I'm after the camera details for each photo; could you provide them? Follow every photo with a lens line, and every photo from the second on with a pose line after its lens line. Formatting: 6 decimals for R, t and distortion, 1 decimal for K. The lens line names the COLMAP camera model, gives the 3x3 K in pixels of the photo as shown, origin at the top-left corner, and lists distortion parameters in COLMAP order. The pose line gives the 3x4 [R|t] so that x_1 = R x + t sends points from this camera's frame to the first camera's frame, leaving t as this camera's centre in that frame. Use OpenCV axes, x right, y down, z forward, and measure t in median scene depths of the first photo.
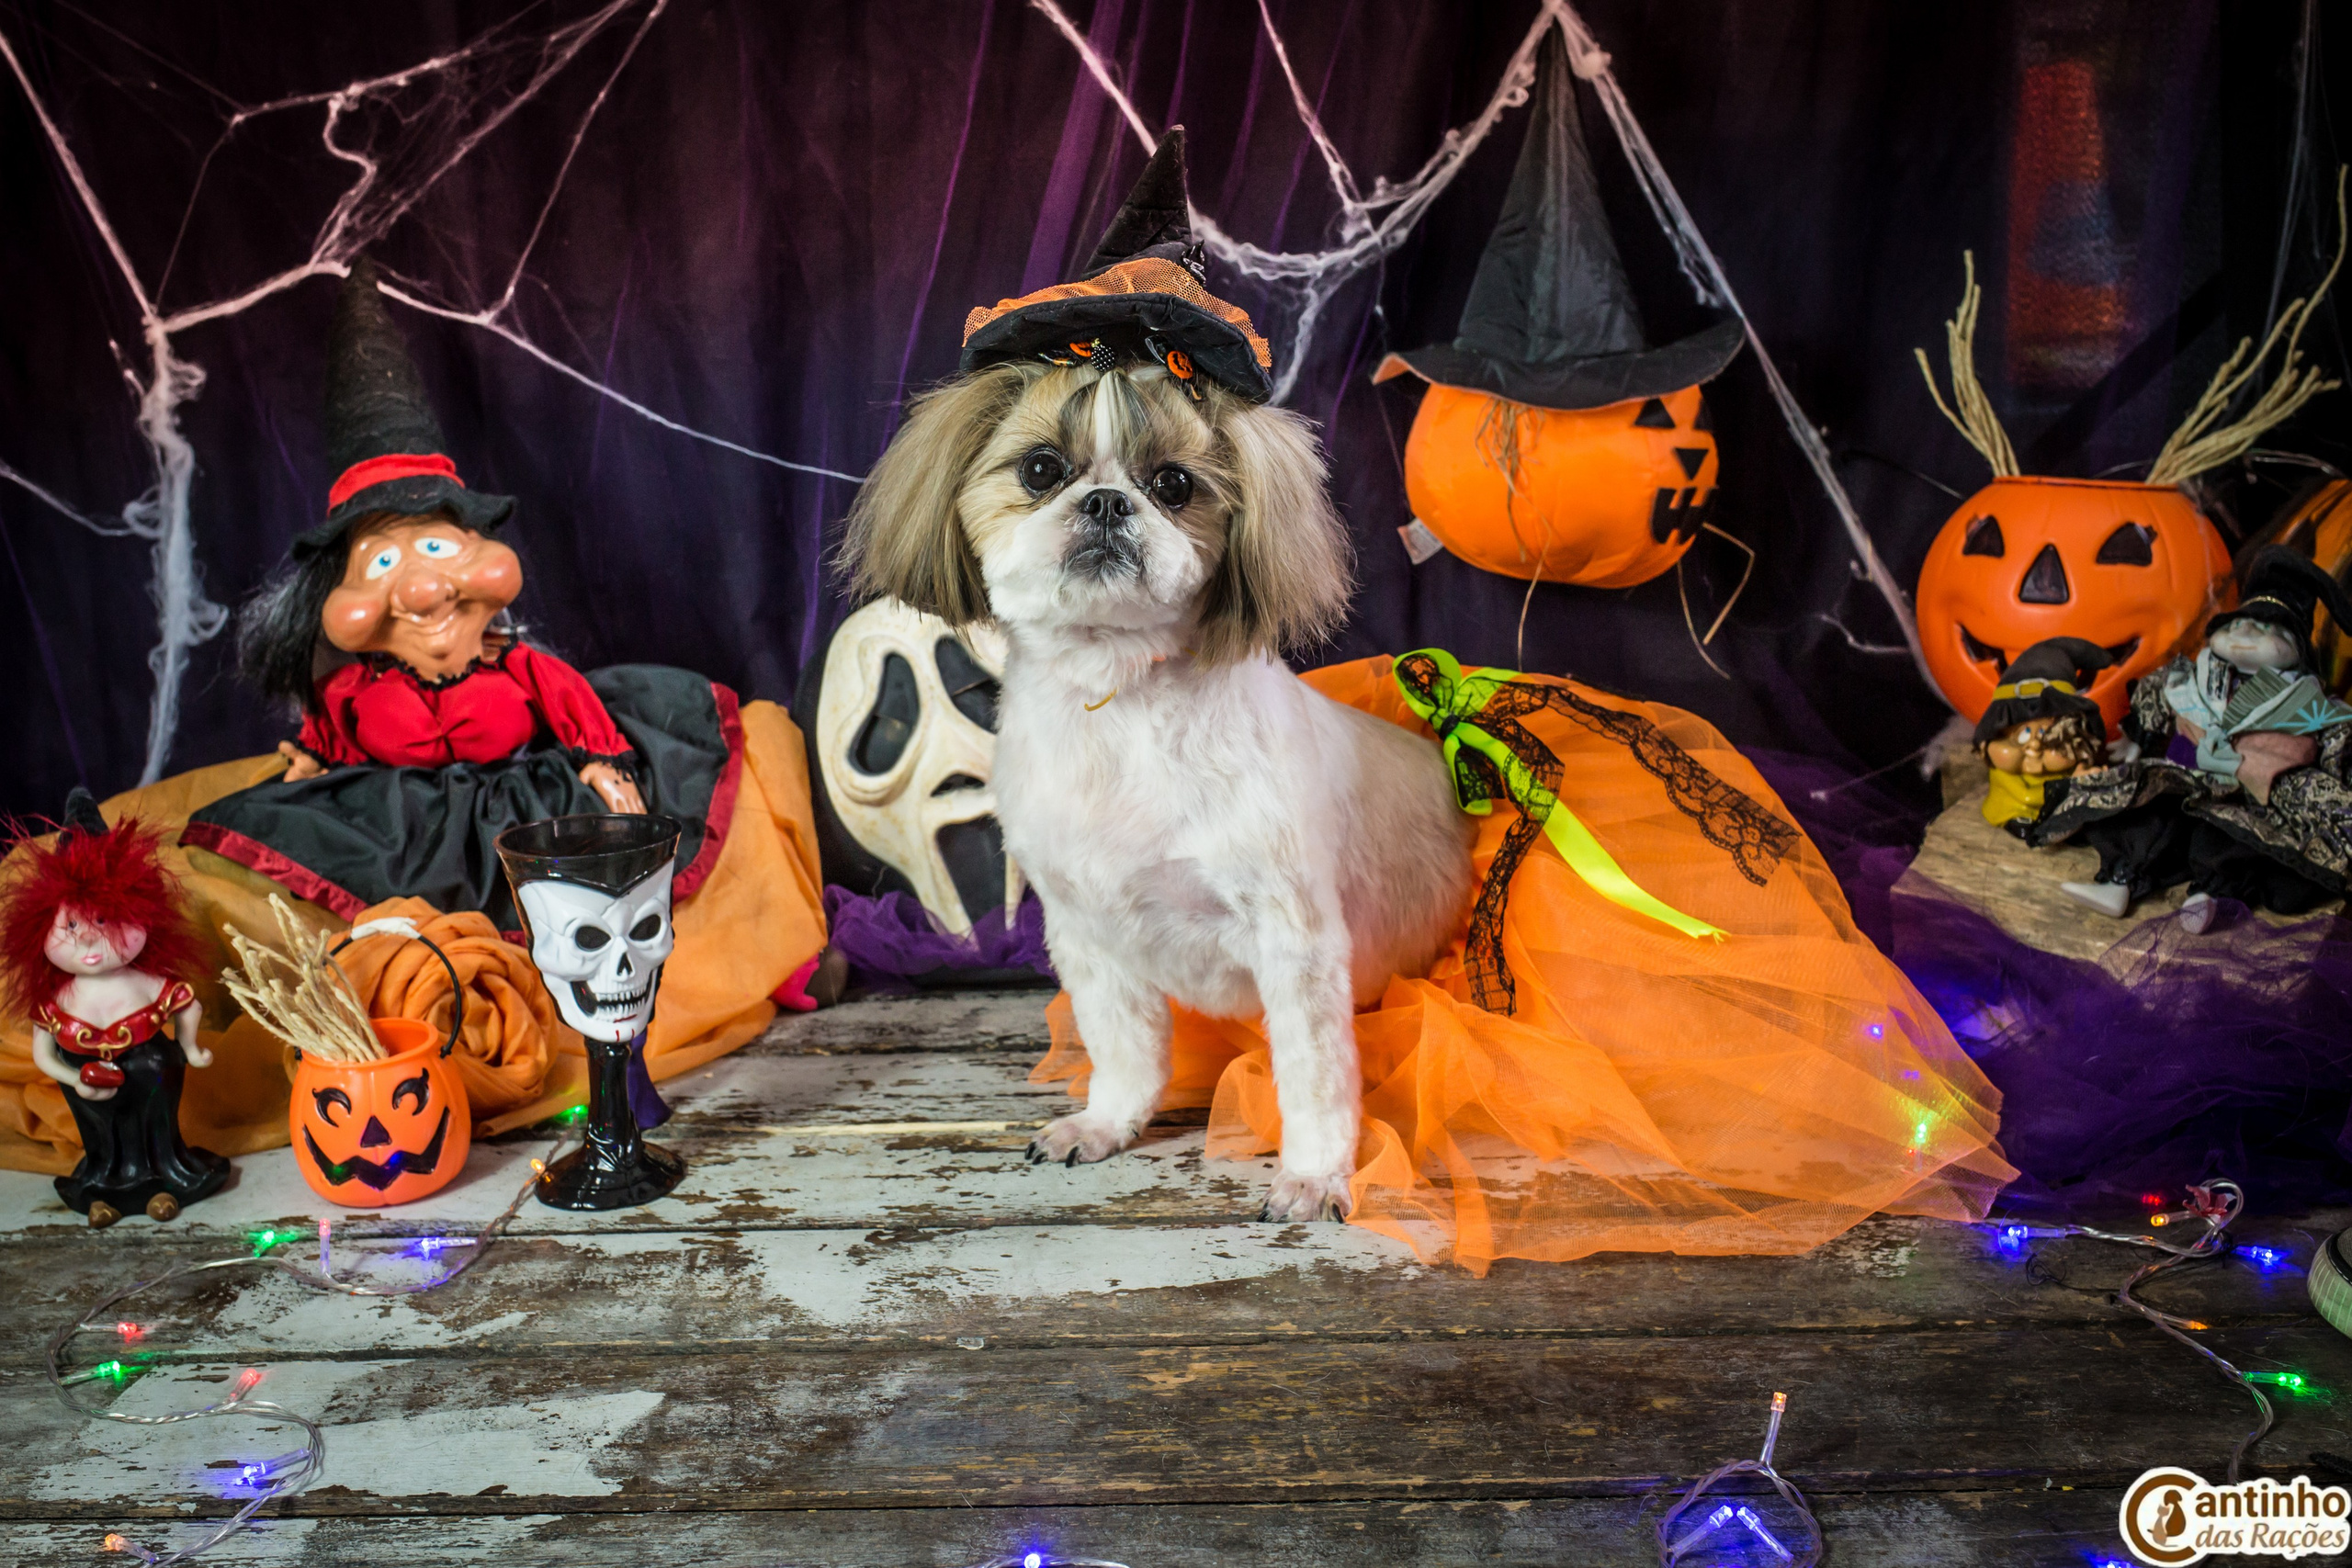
lens RADIAL K [[2380.1, 0, 1099.7], [0, 2380.1, 786.3], [0, 0, 1]] dist [-0.058587, 0.029753]
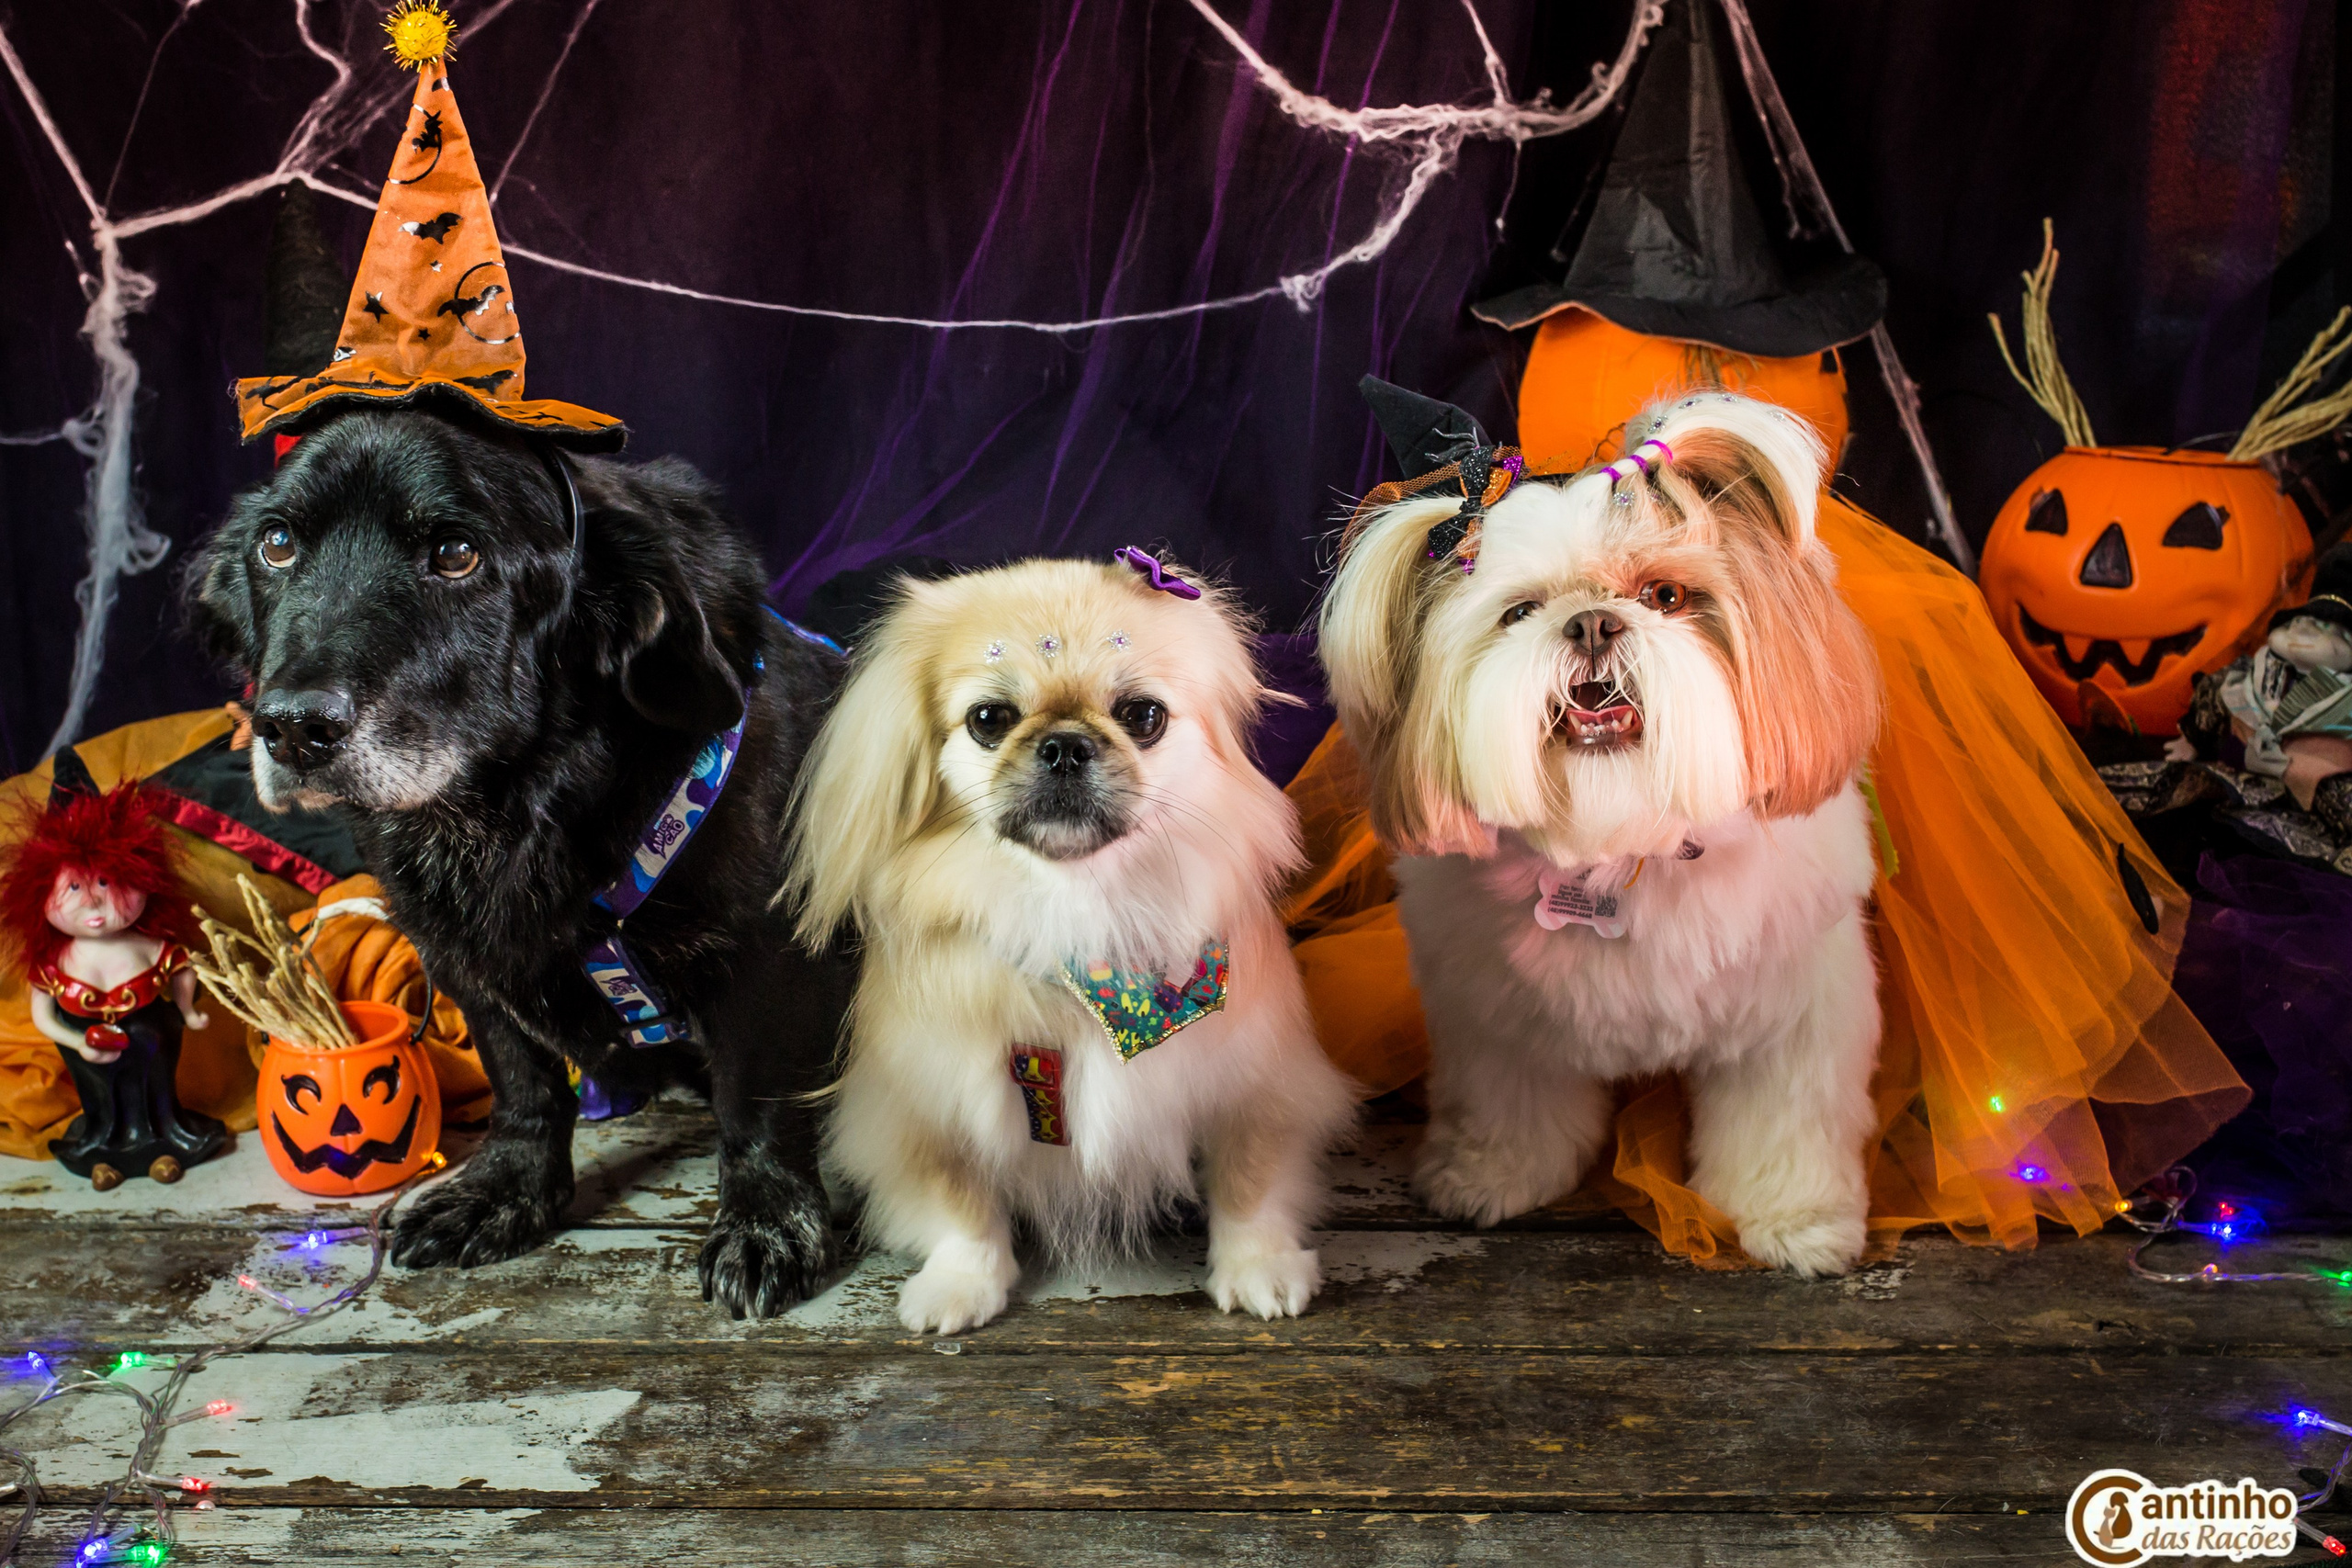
lens RADIAL K [[2807.3, 0, 1102.9], [0, 2807.3, 776.6], [0, 0, 1]] dist [-0.061549, 0.010074]
pose [[0.999786, 0.016884, -0.011992, 0.021333], [-0.016482, 0.999323, 0.032880, -0.045516], [0.012540, -0.032676, 0.999387, -0.169480]]
